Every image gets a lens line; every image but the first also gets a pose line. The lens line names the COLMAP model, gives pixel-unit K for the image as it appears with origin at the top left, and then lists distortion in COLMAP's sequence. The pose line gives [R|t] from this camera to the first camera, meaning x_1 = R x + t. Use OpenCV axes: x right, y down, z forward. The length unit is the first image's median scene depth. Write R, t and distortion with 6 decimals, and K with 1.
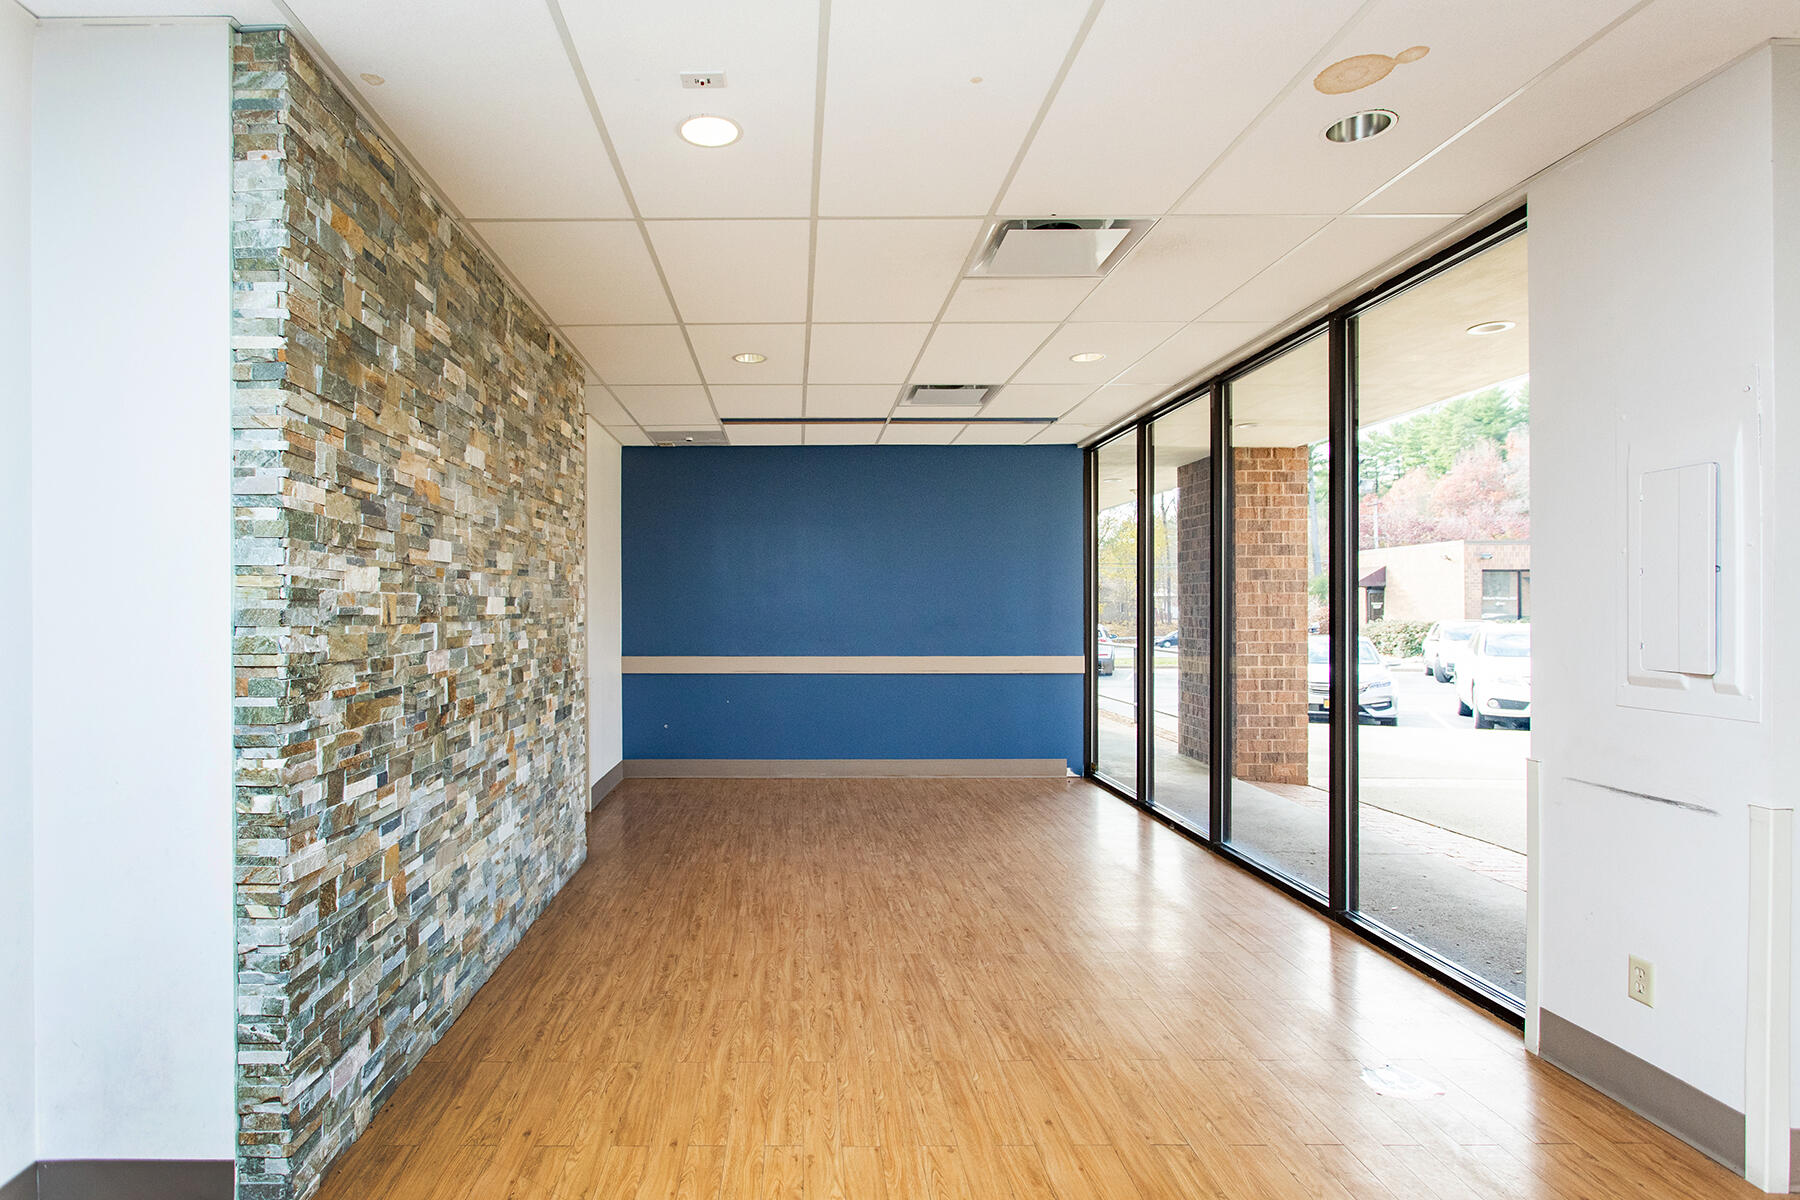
lens RADIAL K [[960.5, 0, 892.9], [0, 960.5, 607.9], [0, 0, 1]] dist [-0.006385, -0.000603]
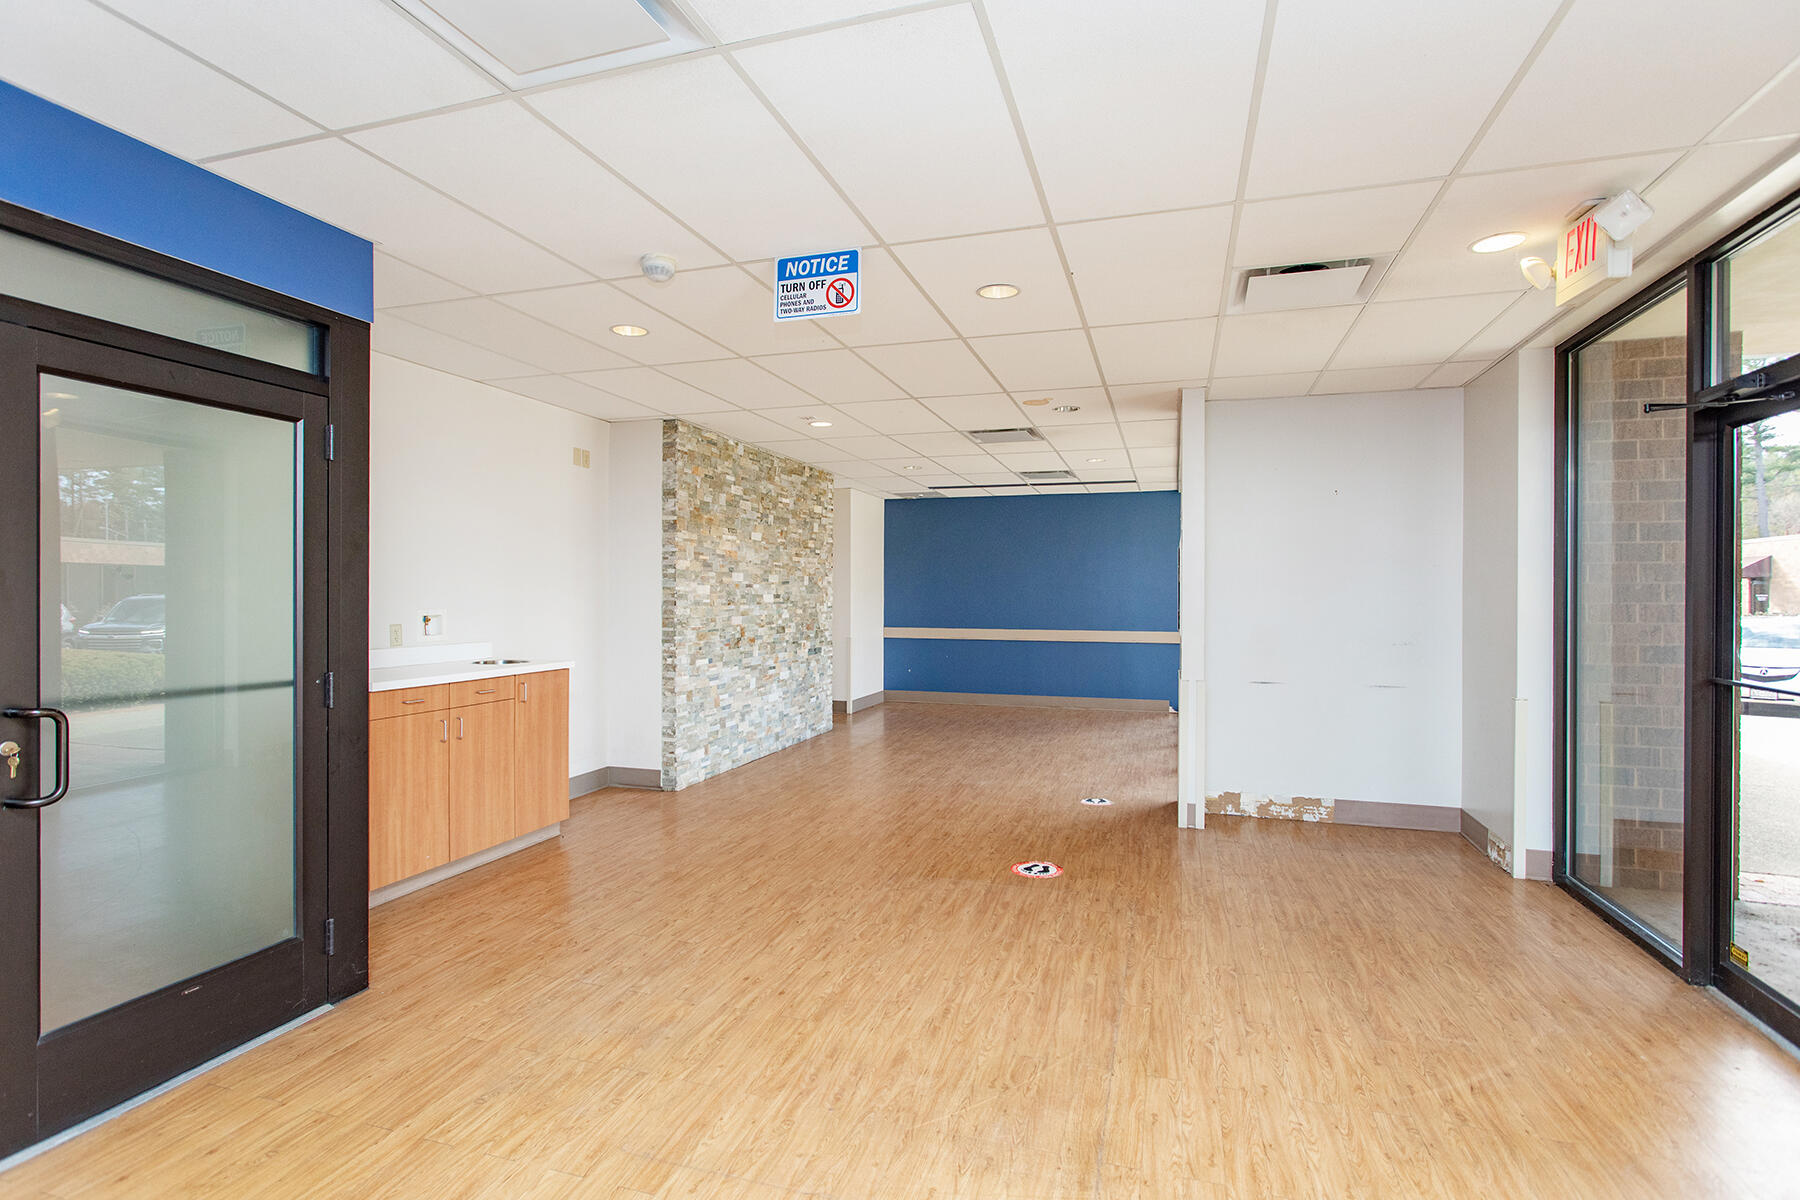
lens RADIAL K [[892.0, 0, 900.9], [0, 892.0, 592.1], [0, 0, 1]] dist [-0.011955, 0.003473]
pose [[0.923435, 0.004766, -0.383726, 0.785870], [-0.005956, 0.999980, -0.001911, -0.016551], [0.383709, 0.004050, 0.923445, -0.956450]]
